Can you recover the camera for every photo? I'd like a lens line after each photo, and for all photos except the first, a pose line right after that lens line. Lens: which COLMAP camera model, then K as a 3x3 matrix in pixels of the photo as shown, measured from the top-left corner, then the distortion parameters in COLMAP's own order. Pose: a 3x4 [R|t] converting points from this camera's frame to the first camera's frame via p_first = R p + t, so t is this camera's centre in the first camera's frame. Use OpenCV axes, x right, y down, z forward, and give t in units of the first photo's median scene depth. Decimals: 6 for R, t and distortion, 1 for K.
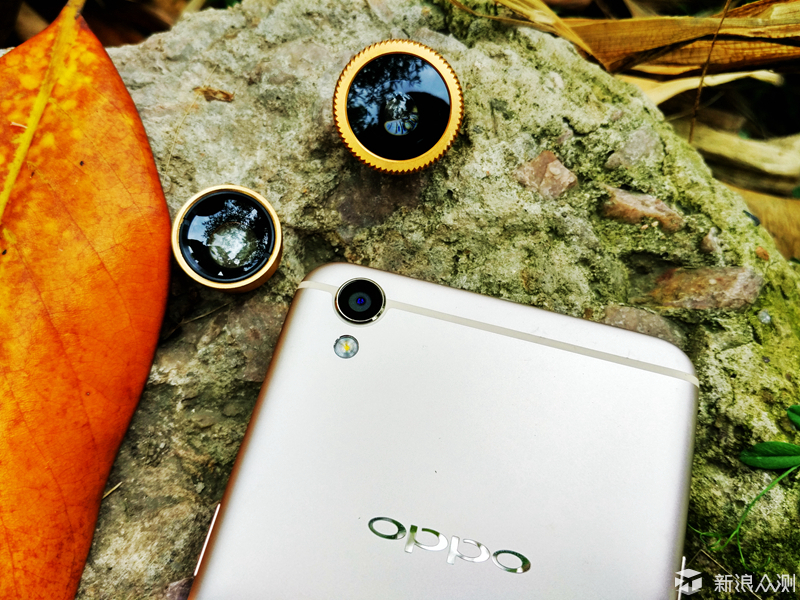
lens RADIAL K [[765.0, 0, 405.2], [0, 765.0, 299.0], [0, 0, 1]] dist [0.086767, -0.315892]
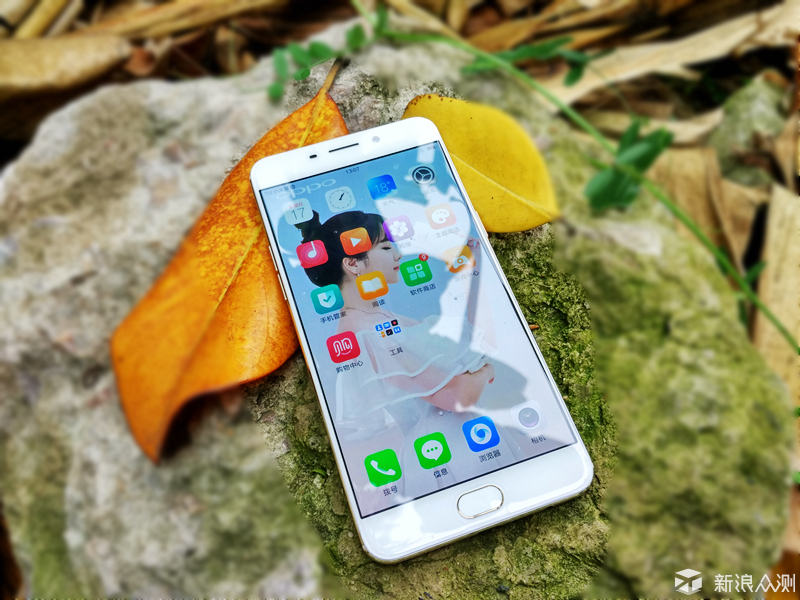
lens RADIAL K [[767.7, 0, 403.4], [0, 767.7, 301.8], [0, 0, 1]] dist [0.122635, -0.469033]
pose [[0.985759, -0.099028, -0.135912, 0.330272], [0.083105, 0.989504, -0.118216, 0.601553], [0.146192, 0.105238, 0.983643, -0.983698]]
